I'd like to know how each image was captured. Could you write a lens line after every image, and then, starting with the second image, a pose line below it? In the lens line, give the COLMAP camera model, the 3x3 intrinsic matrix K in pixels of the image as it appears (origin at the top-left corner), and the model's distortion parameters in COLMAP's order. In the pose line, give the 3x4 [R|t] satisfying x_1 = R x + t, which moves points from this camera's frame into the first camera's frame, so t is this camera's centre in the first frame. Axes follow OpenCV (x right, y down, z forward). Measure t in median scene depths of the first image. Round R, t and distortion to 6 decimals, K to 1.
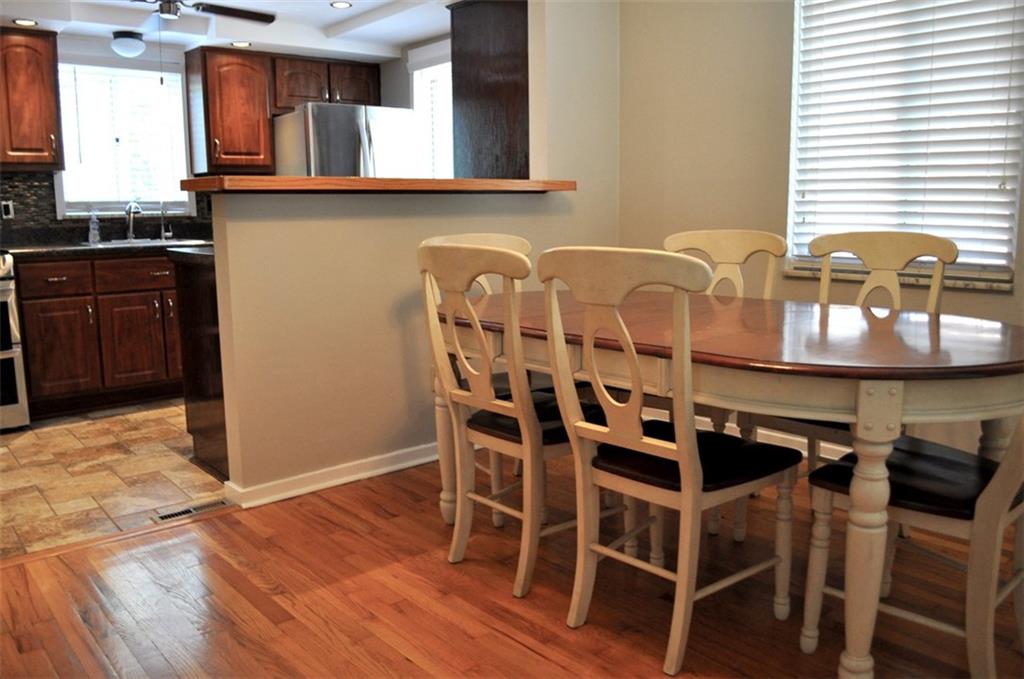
lens RADIAL K [[815.8, 0, 508.3], [0, 815.8, 338.1], [0, 0, 1]] dist [-0.083314, 0.016738]
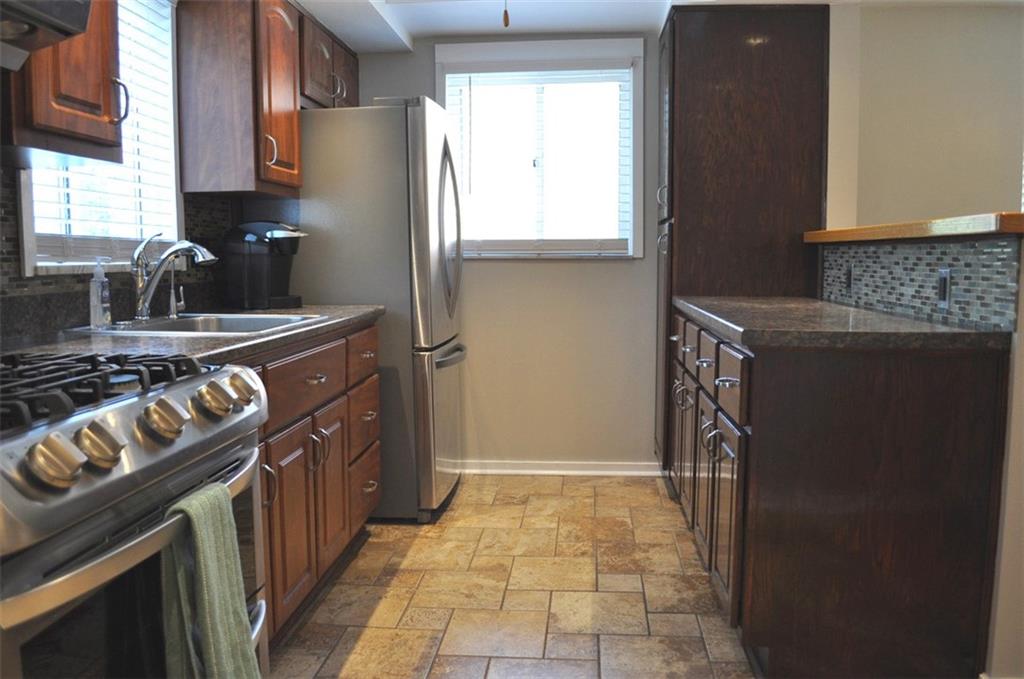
lens RADIAL K [[805.2, 0, 511.2], [0, 805.2, 339.9], [0, 0, 1]] dist [-0.084759, 0.018293]
pose [[0.712617, -0.064089, 0.698620, -0.696547], [0.107037, 0.994092, -0.017988, -0.083049], [-0.693339, 0.087597, 0.715267, 0.541372]]
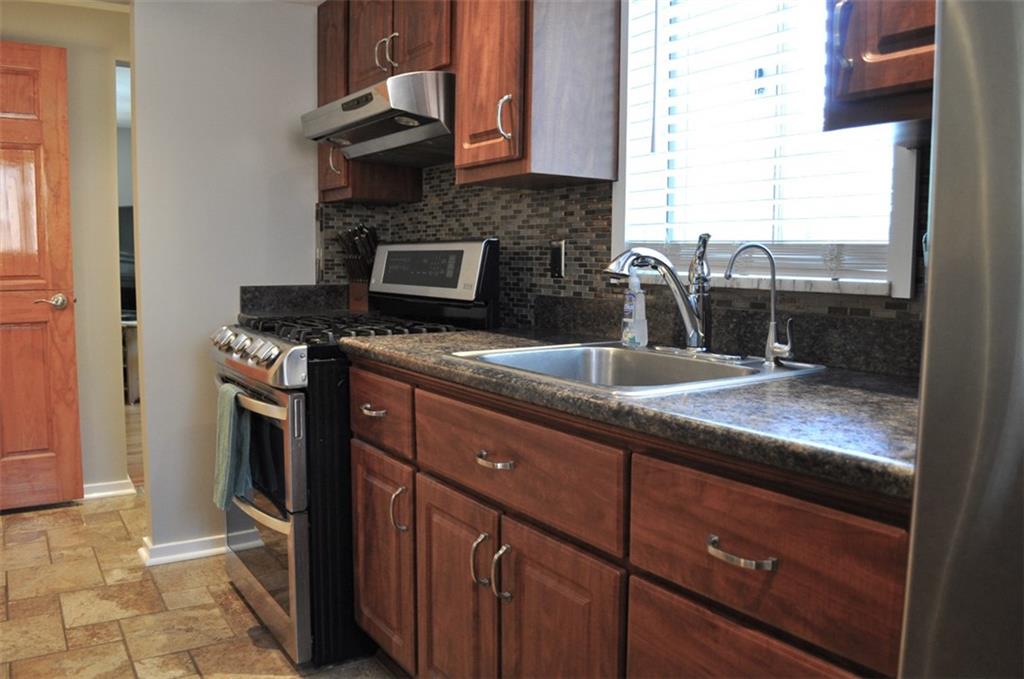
lens RADIAL K [[805.2, 0, 506.9], [0, 805.2, 341.9], [0, 0, 1]] dist [-0.084759, 0.018293]
pose [[-0.122845, 0.111903, -0.986097, -0.112542], [-0.163489, 0.977765, 0.131325, -0.171659], [0.978867, 0.177349, -0.101819, 1.023830]]
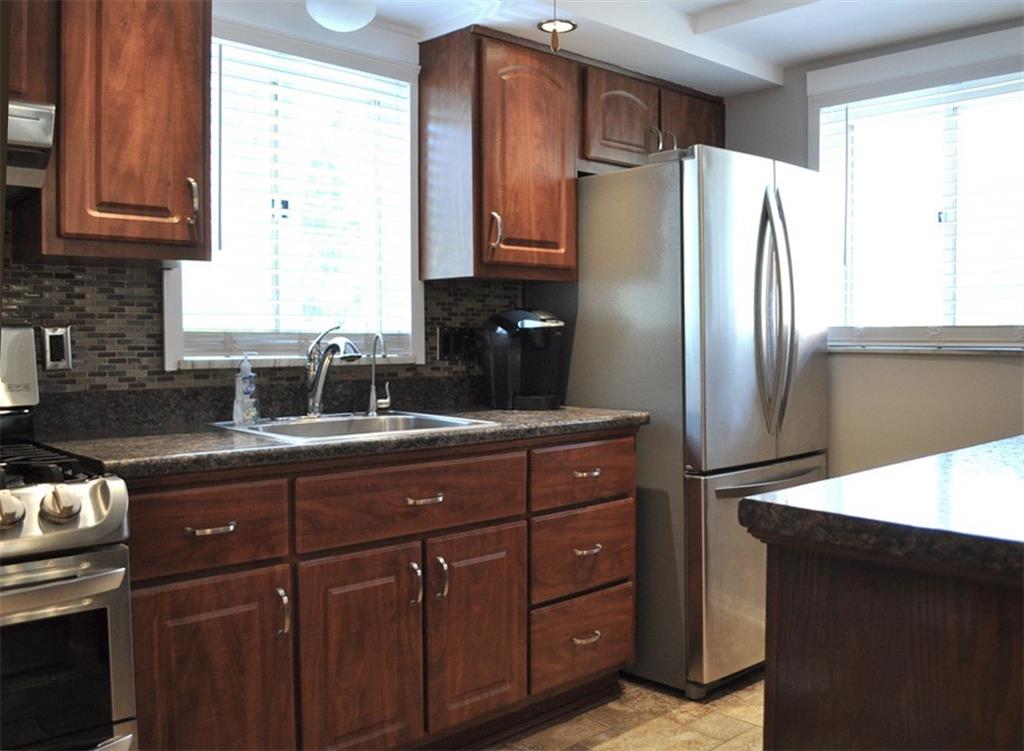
lens RADIAL K [[929.5, 0, 583.7], [0, 929.5, 374.7], [0, 0, 1]] dist [-0.079161, 0.000000]
pose [[0.995558, 0.005392, 0.093995, -0.393214], [0.005827, 0.992916, -0.118677, -0.087111], [-0.093969, 0.118698, 0.988474, 0.483200]]
